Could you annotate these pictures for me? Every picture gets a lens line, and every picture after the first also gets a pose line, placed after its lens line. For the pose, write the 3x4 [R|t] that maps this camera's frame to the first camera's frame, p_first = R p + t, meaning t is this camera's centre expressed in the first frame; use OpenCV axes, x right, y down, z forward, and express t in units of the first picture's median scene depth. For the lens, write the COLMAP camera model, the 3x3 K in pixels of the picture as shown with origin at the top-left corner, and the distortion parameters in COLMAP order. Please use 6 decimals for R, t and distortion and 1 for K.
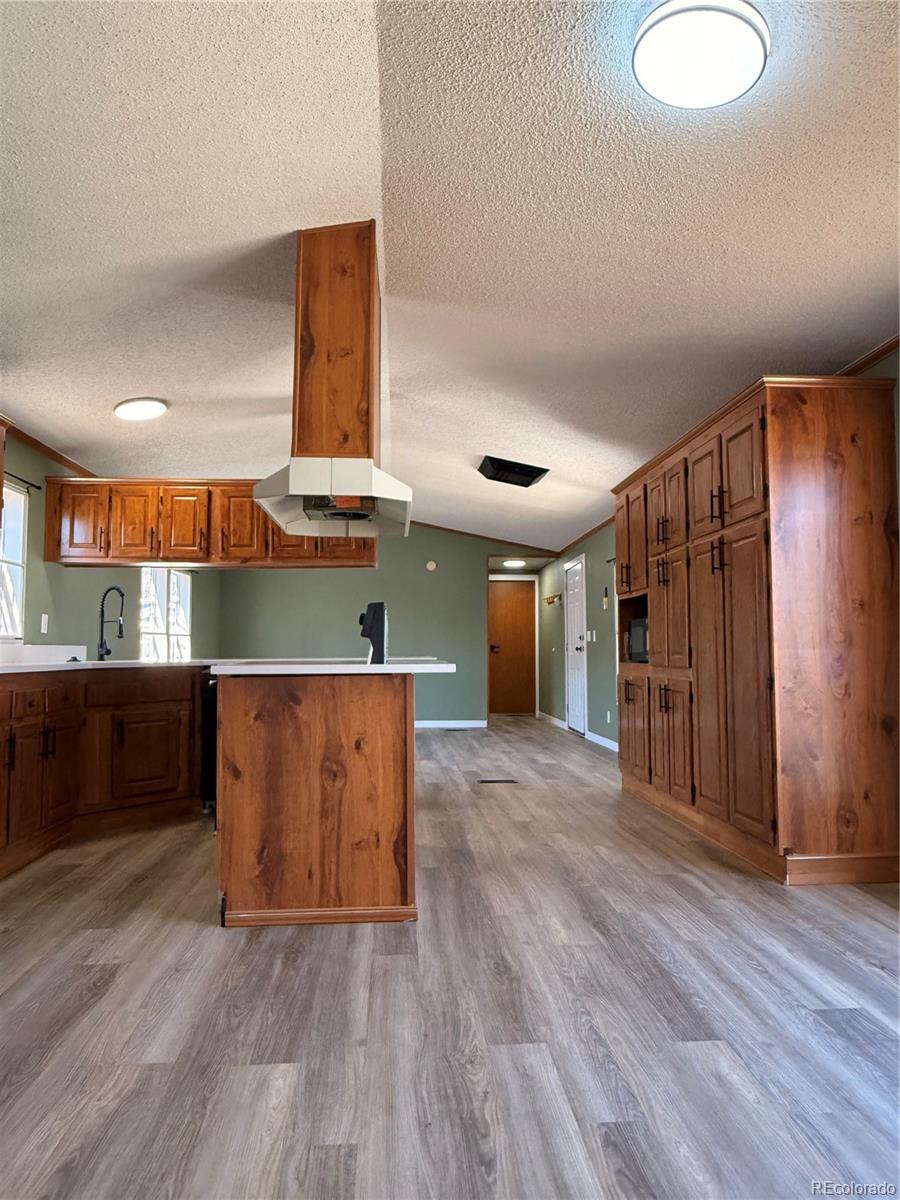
lens RADIAL K [[773.6, 0, 449.7], [0, 773.6, 600.7], [0, 0, 1]] dist [-0.000602, 0.001902]
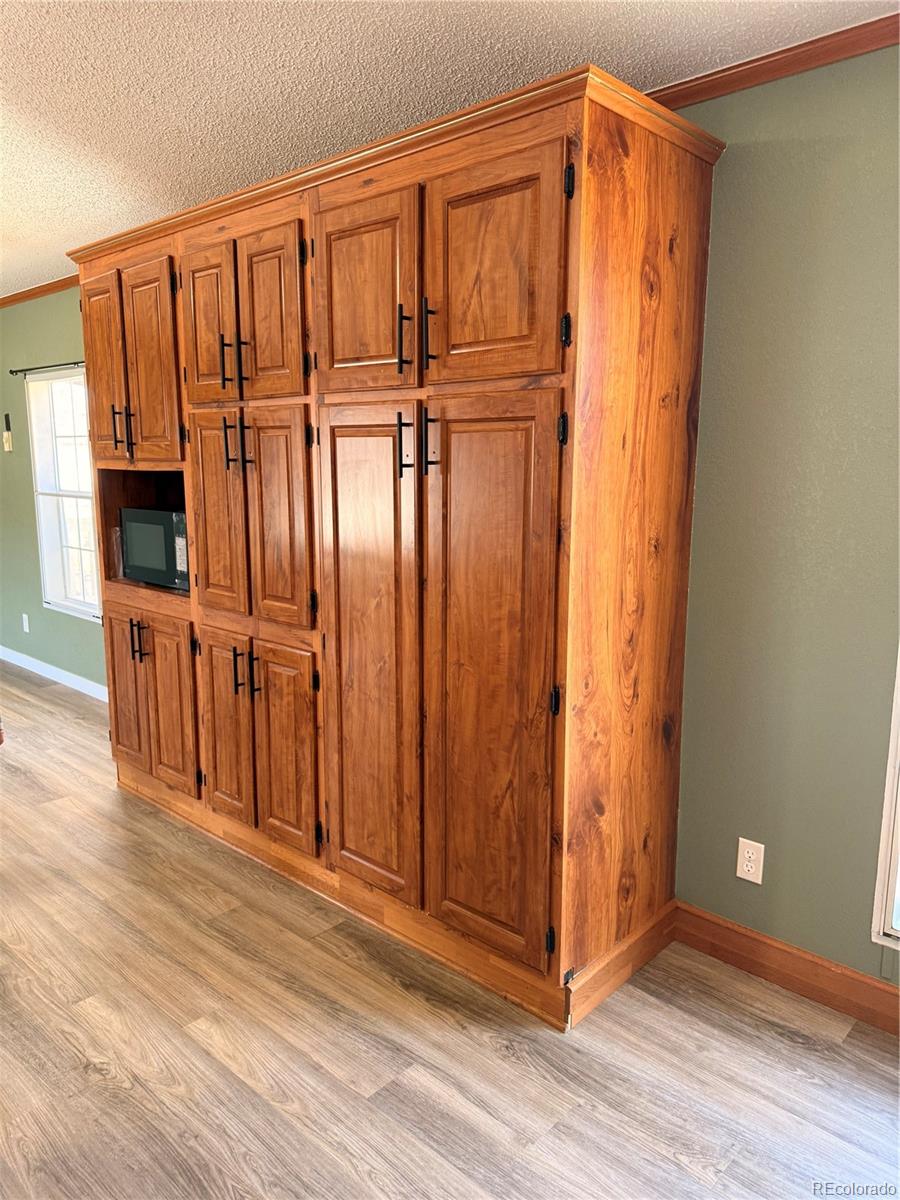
lens RADIAL K [[854.7, 0, 452.0], [0, 854.7, 607.1], [0, 0, 1]] dist [0.058891, -0.073474]
pose [[0.731515, -0.117213, 0.671675, -0.035490], [-0.047013, 0.974097, 0.221191, -0.087884], [-0.680203, -0.193382, 0.707056, 0.626569]]
